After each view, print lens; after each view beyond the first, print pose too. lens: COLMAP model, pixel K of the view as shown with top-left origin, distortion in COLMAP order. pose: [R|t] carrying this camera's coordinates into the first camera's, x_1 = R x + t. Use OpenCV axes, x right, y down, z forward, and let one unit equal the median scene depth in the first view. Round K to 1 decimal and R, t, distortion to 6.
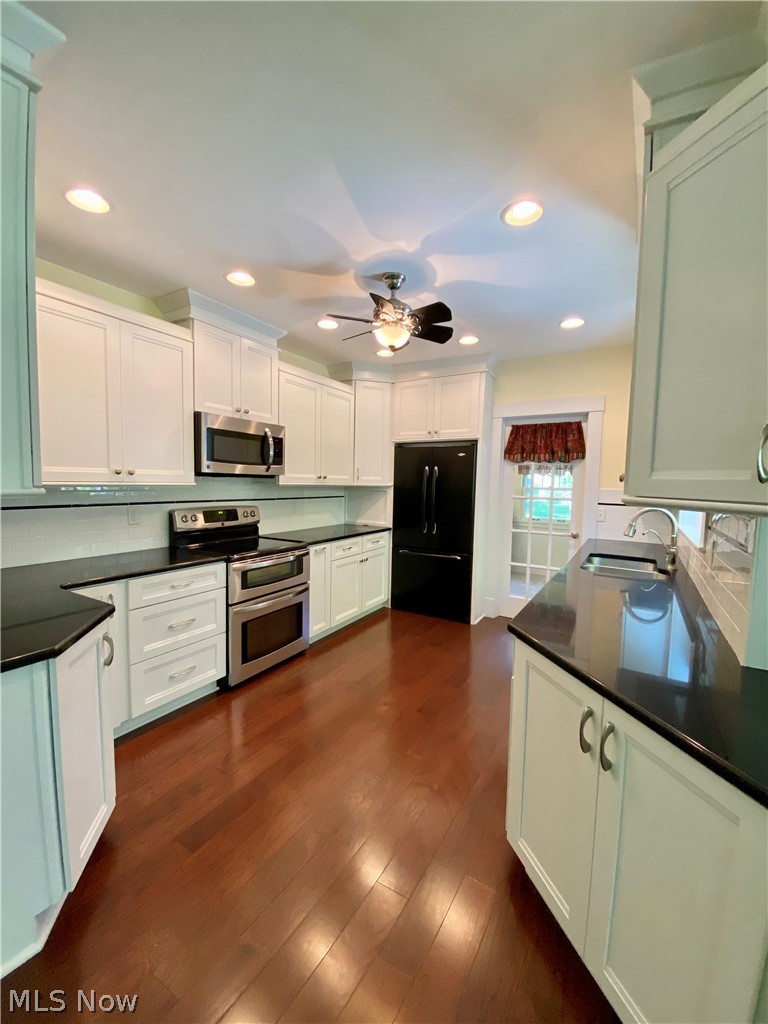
lens RADIAL K [[418.3, 0, 384.0], [0, 418.3, 512.0], [0, 0, 1]] dist [0.000638, -0.011890]
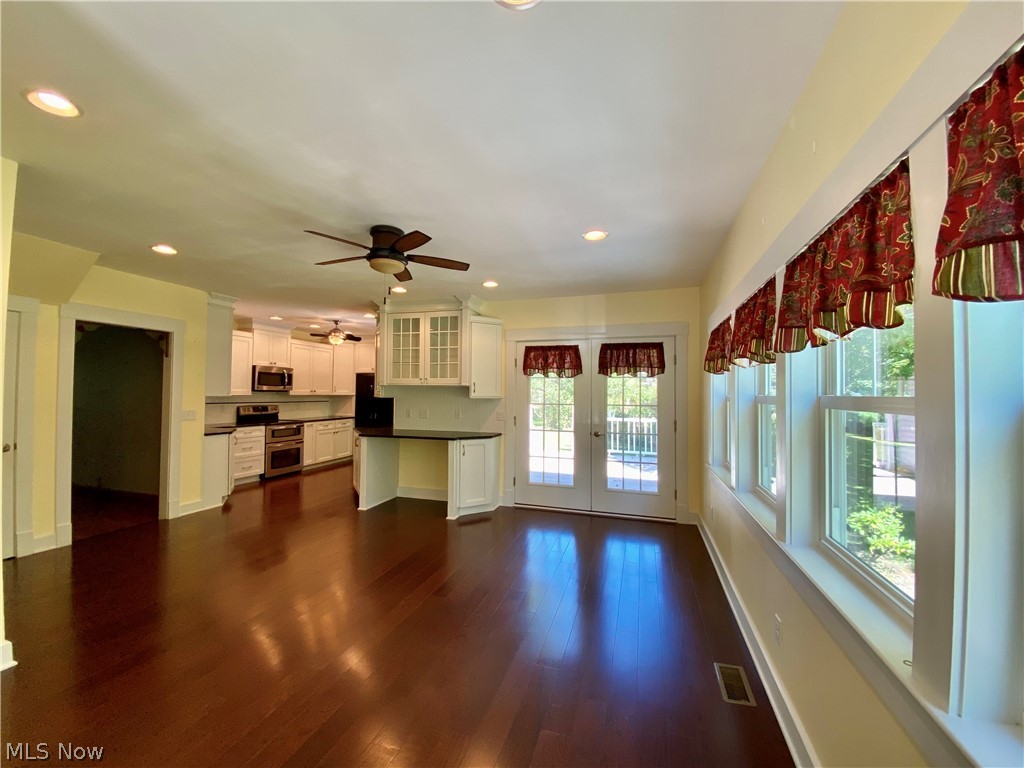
lens RADIAL K [[413.6, 0, 514.2], [0, 413.6, 371.4], [0, 0, 1]] dist [0.000959, 0.000023]
pose [[0.967447, -0.007661, 0.252958, 0.349401], [0.039783, 0.991718, -0.122118, 0.128536], [-0.249927, 0.128206, 0.959739, -1.429367]]
